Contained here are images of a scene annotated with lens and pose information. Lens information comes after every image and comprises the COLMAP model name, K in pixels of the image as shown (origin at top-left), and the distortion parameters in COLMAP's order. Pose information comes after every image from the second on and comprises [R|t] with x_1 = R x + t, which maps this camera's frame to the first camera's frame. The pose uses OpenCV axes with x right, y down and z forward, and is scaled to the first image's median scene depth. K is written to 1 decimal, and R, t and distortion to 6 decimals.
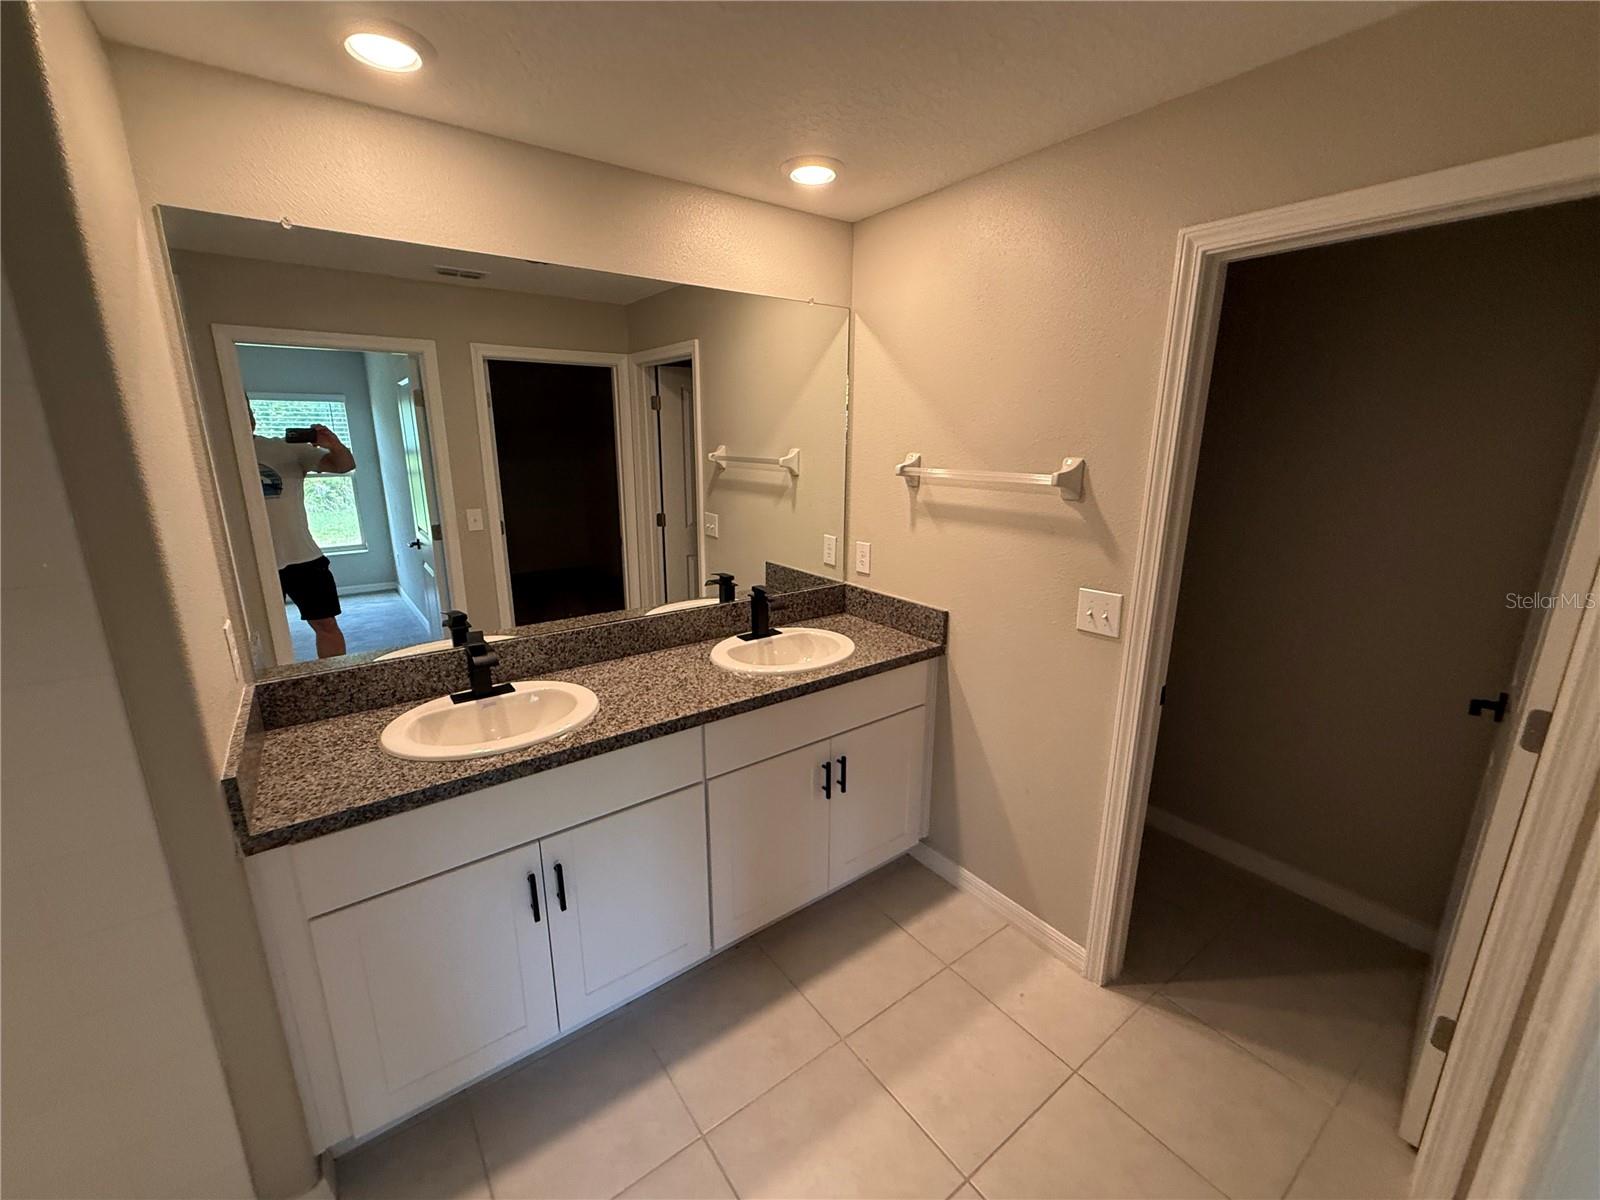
lens RADIAL K [[654.1, 0, 800.0], [0, 654.1, 600.0], [0, 0, 1]] dist [0.000727, 0.000035]
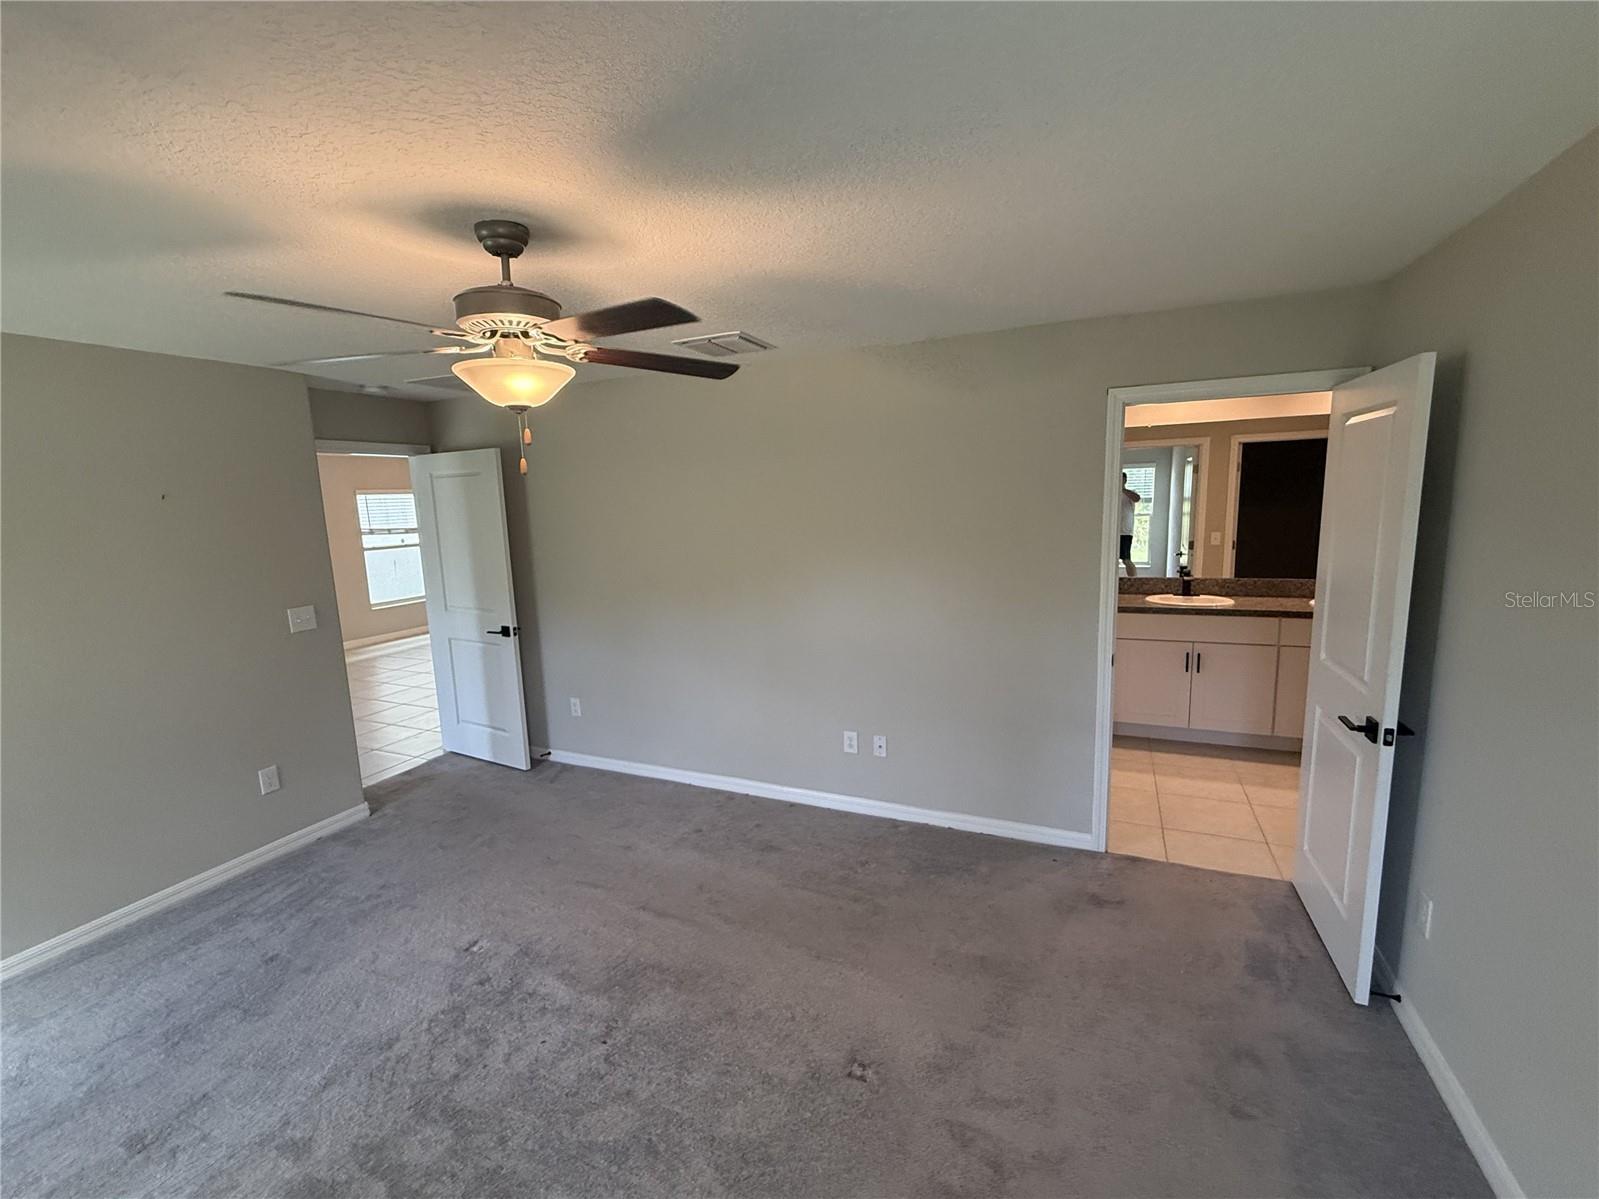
lens RADIAL K [[696.0, 0, 799.5], [0, 696.0, 599.5], [0, 0, 1]] dist [0.000470, -0.000063]
pose [[0.495168, 0.111181, -0.861654, 1.070172], [-0.182017, 0.983044, 0.022245, 0.375186], [0.849517, 0.145821, 0.507008, -1.584887]]
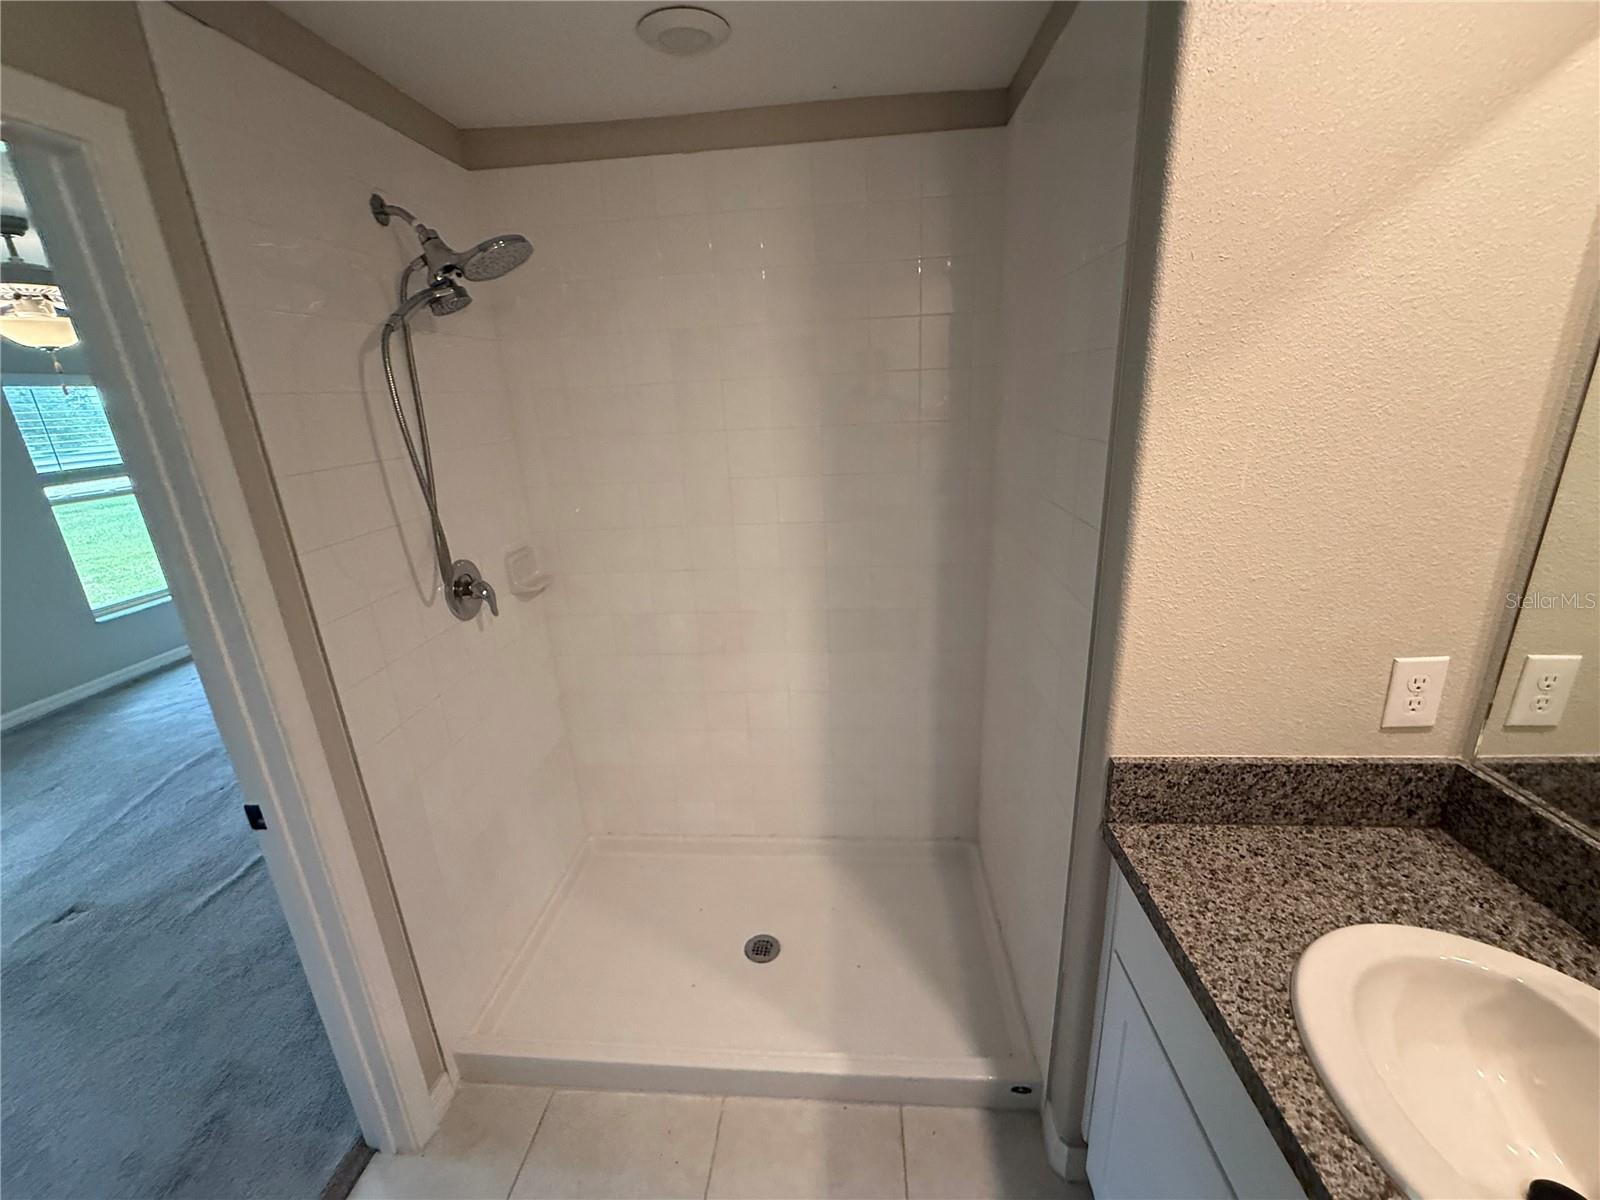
lens RADIAL K [[654.1, 0, 800.0], [0, 654.1, 600.0], [0, 0, 1]] dist [0.000727, 0.000035]
pose [[-0.657091, 0.254925, -0.709398, 0.033729], [-0.142697, 0.882000, 0.449125, -0.199979], [0.740182, 0.396345, -0.543177, 0.726106]]
